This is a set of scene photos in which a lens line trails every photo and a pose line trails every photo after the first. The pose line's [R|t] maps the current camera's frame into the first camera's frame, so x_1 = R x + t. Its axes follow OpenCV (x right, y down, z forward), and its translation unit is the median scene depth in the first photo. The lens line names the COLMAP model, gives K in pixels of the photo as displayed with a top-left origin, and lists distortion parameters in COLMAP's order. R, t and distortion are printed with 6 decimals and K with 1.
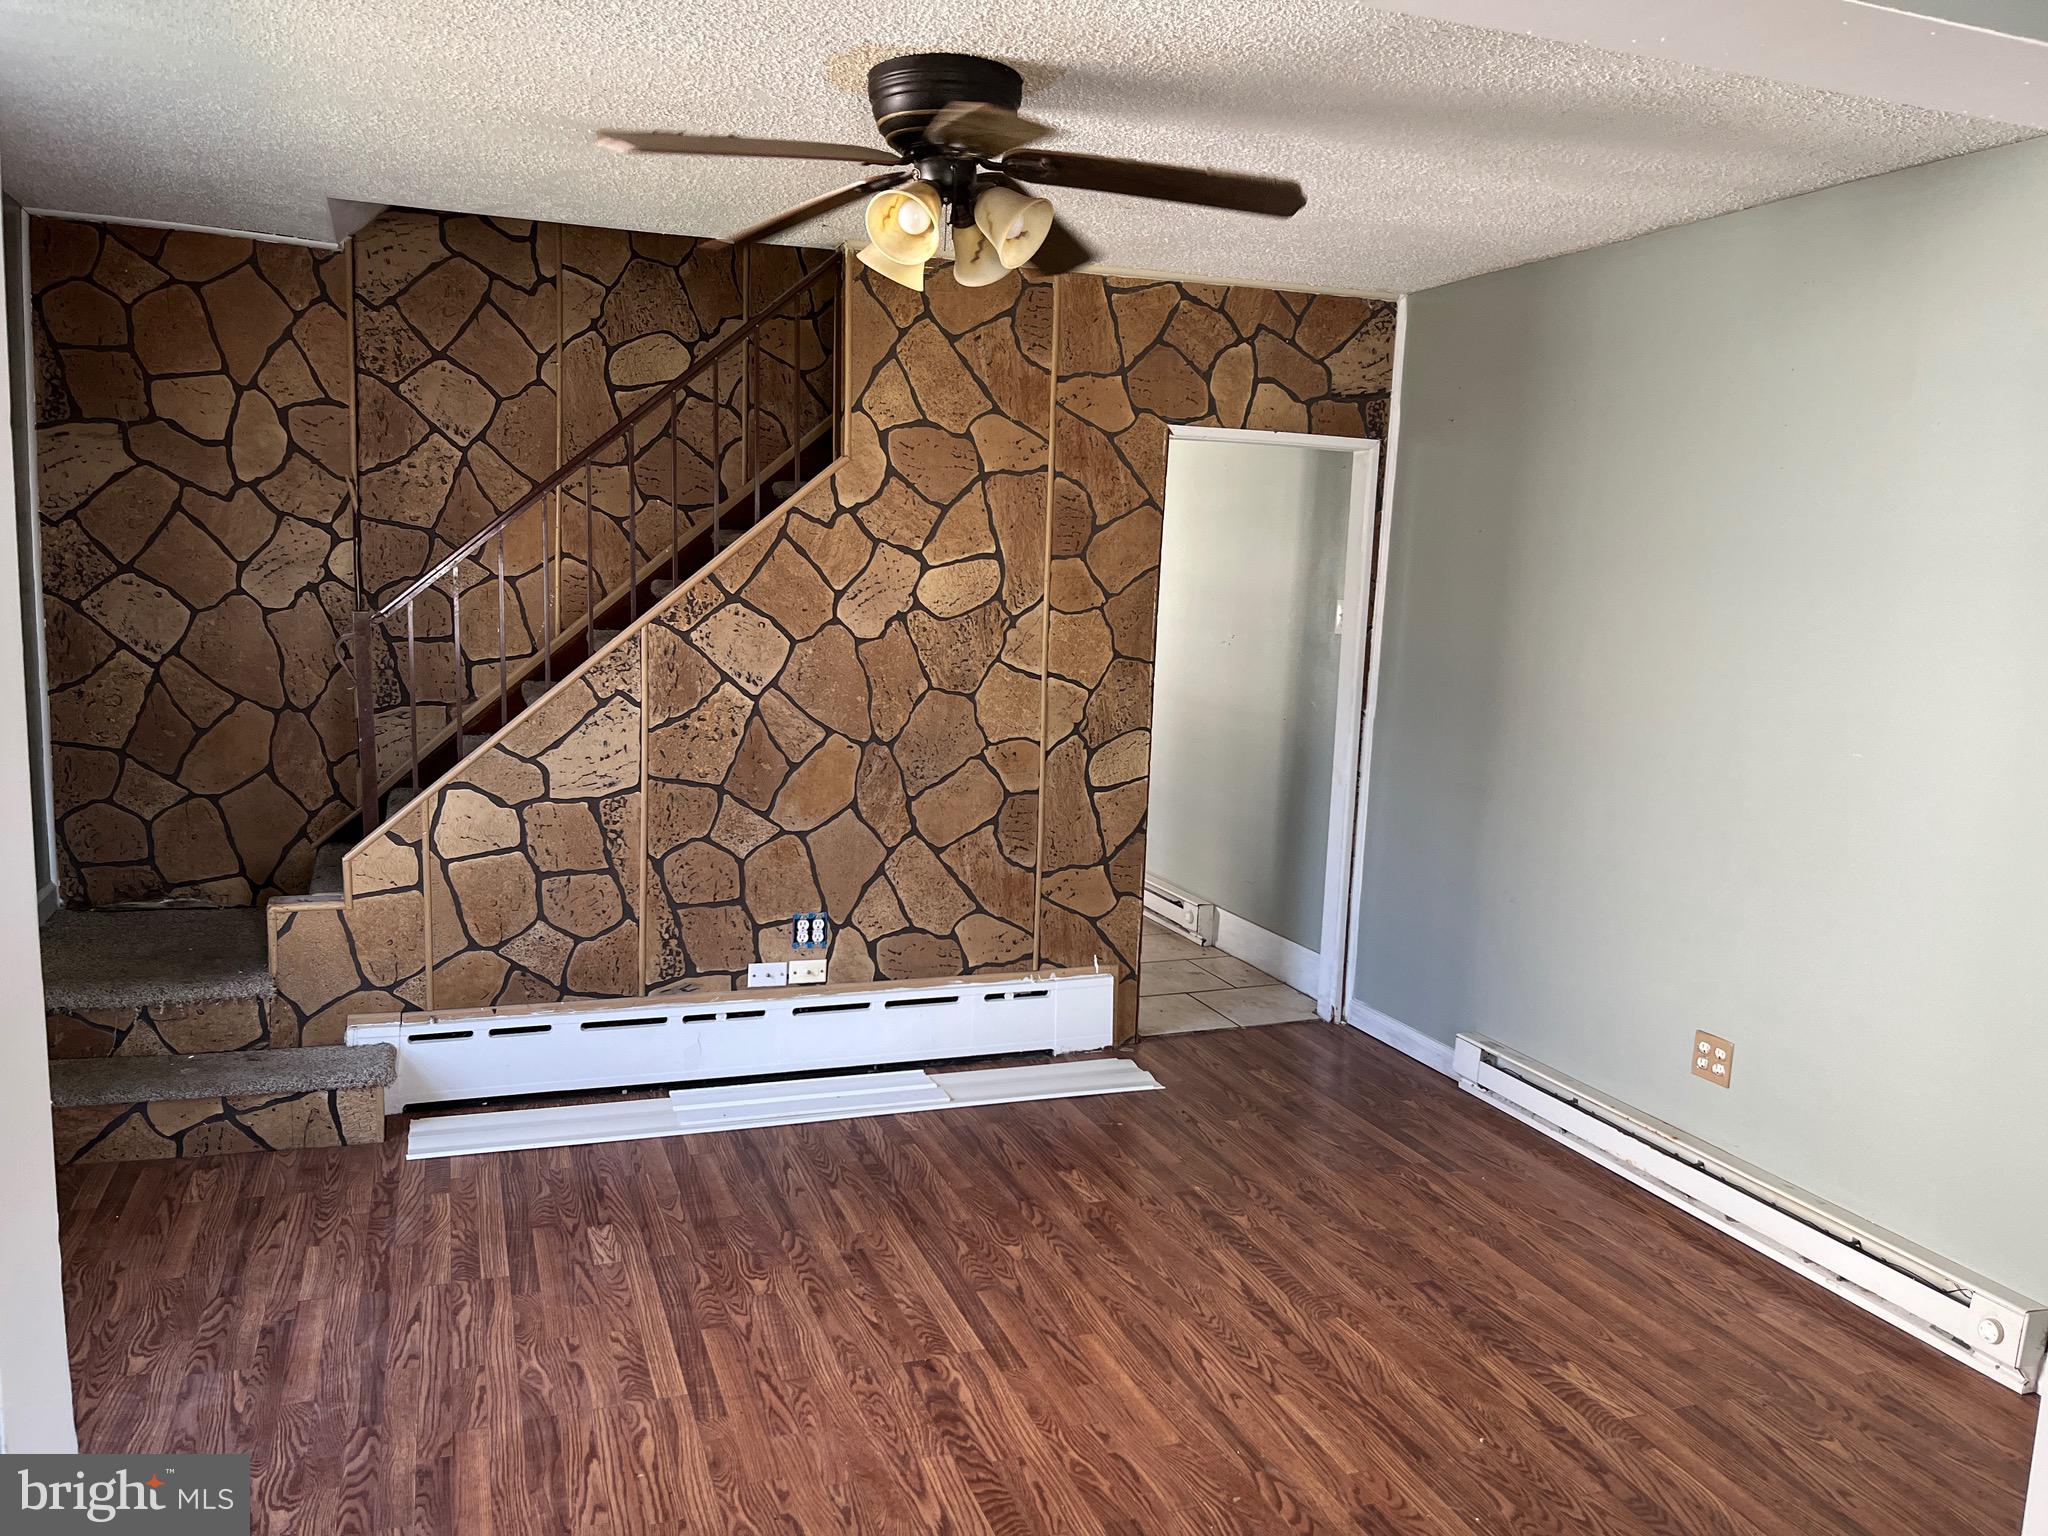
lens RADIAL K [[1569.9, 0, 1034.7], [0, 1569.9, 778.4], [0, 0, 1]] dist [0.036839, -0.049628]
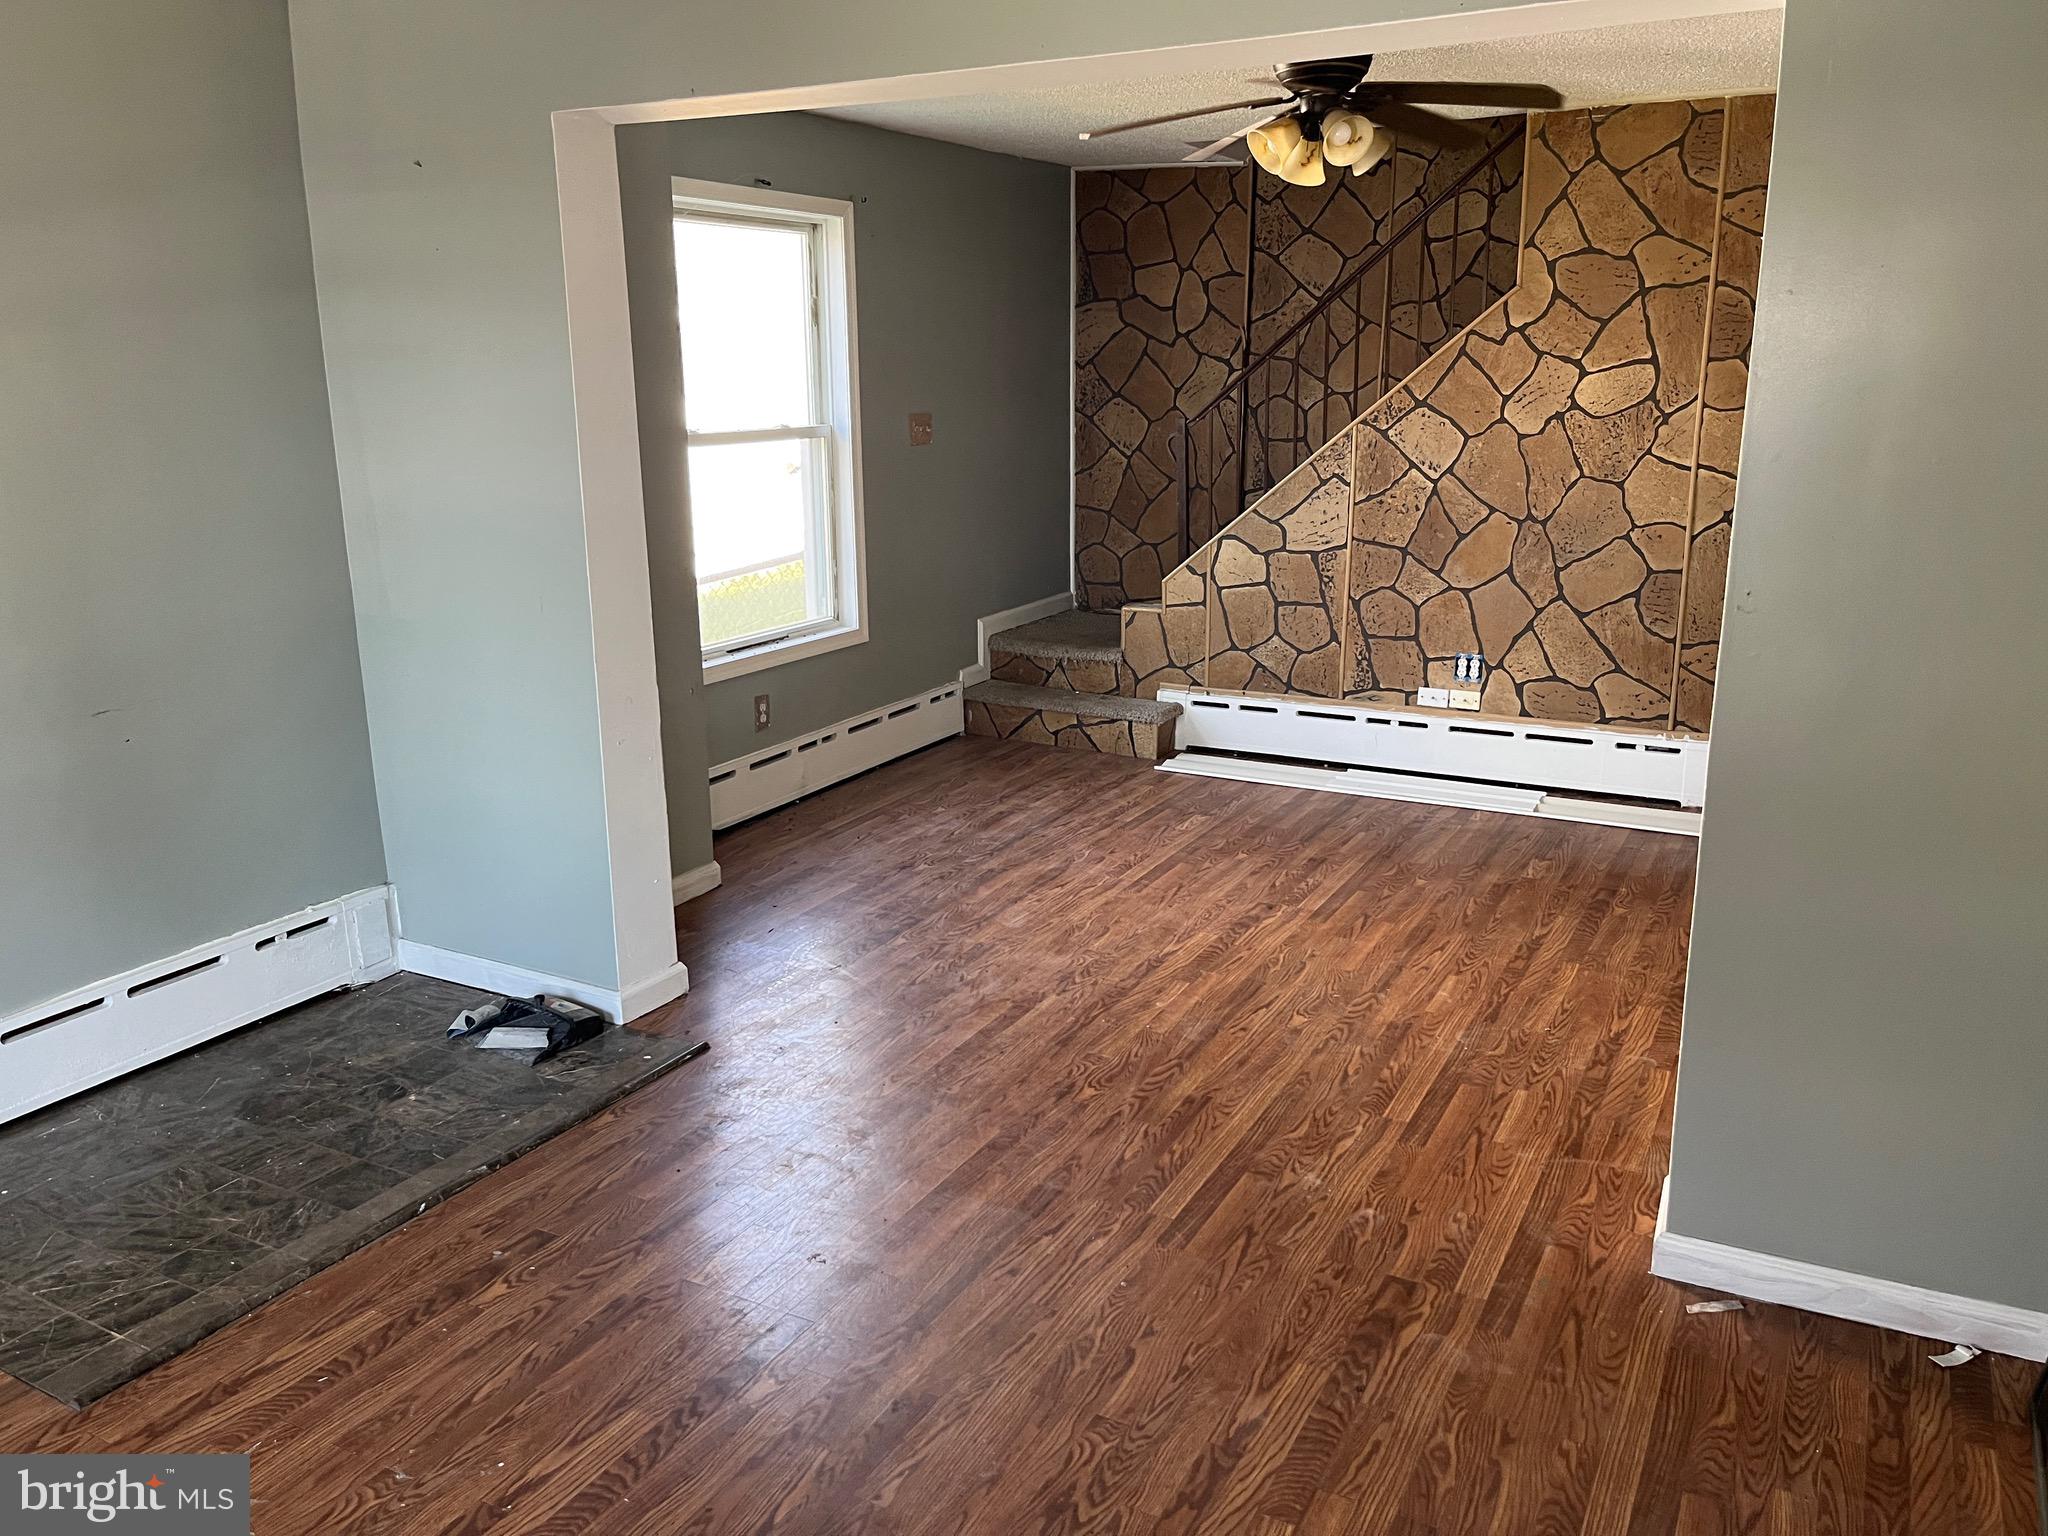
lens RADIAL K [[1569.9, 0, 980.5], [0, 1569.9, 766.3], [0, 0, 1]] dist [0.036839, -0.049628]
pose [[0.644947, 0.150404, -0.749281, 0.609753], [-0.075418, 0.988183, 0.133442, 0.037169], [0.760497, -0.029554, 0.648669, -0.144751]]
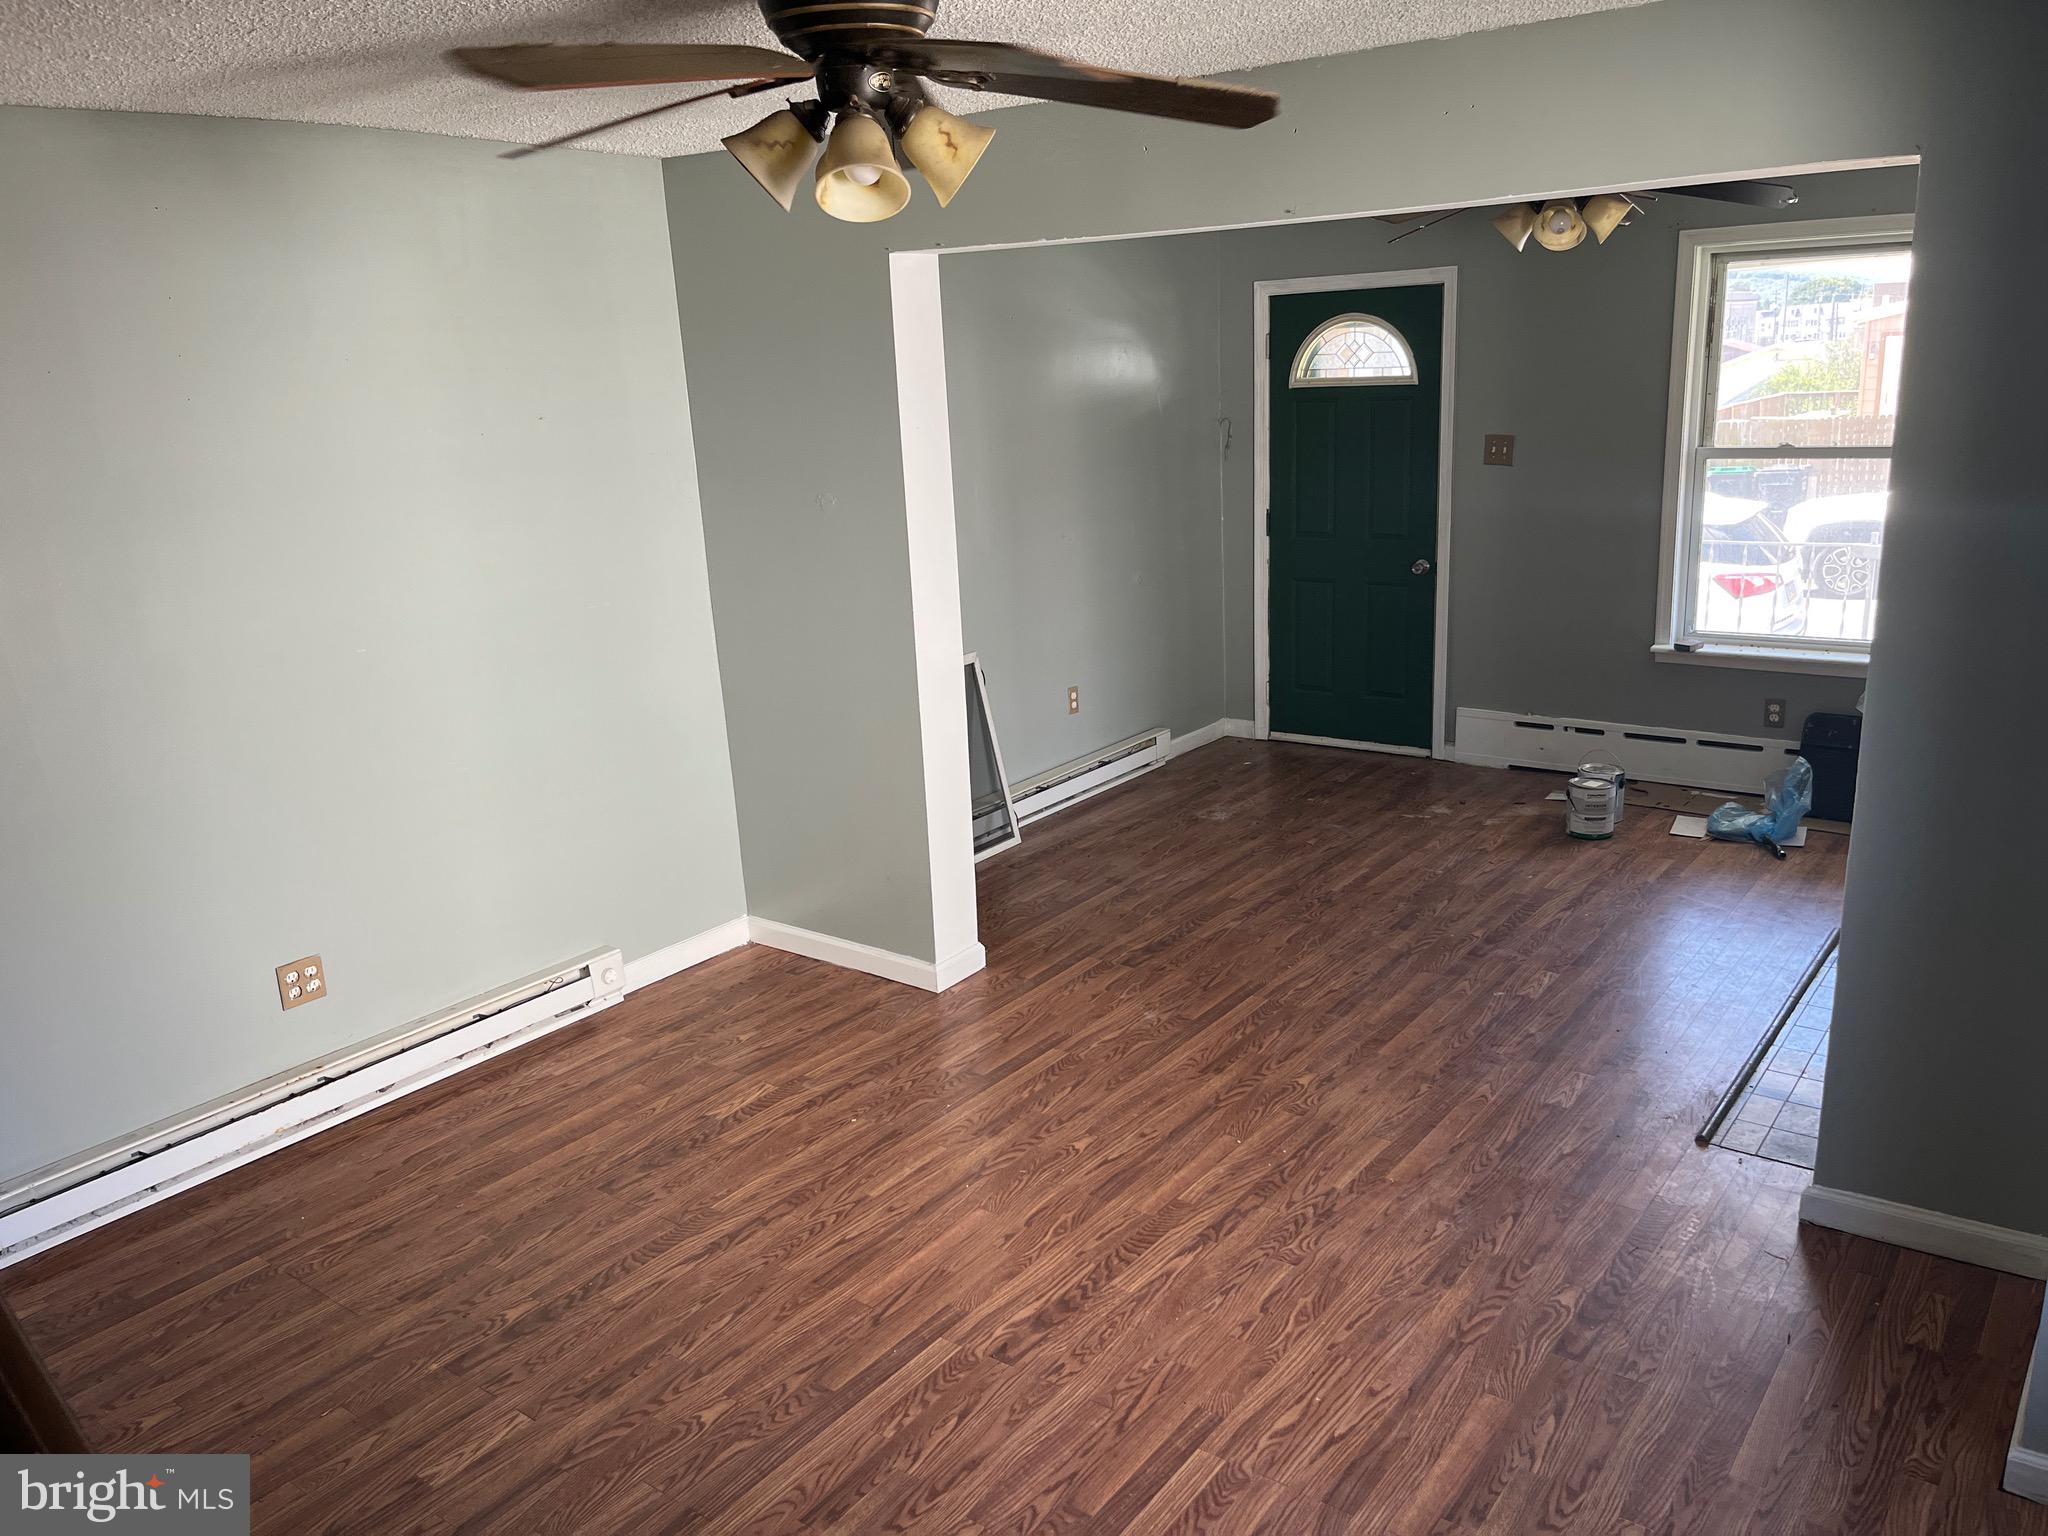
lens RADIAL K [[1569.9, 0, 1021.0], [0, 1569.9, 779.5], [0, 0, 1]] dist [0.036839, -0.049628]
pose [[-0.542950, -0.231208, 0.807309, -0.548017], [0.142455, 0.922060, 0.359879, -0.216937], [-0.827594, 0.310401, -0.467695, 0.929431]]
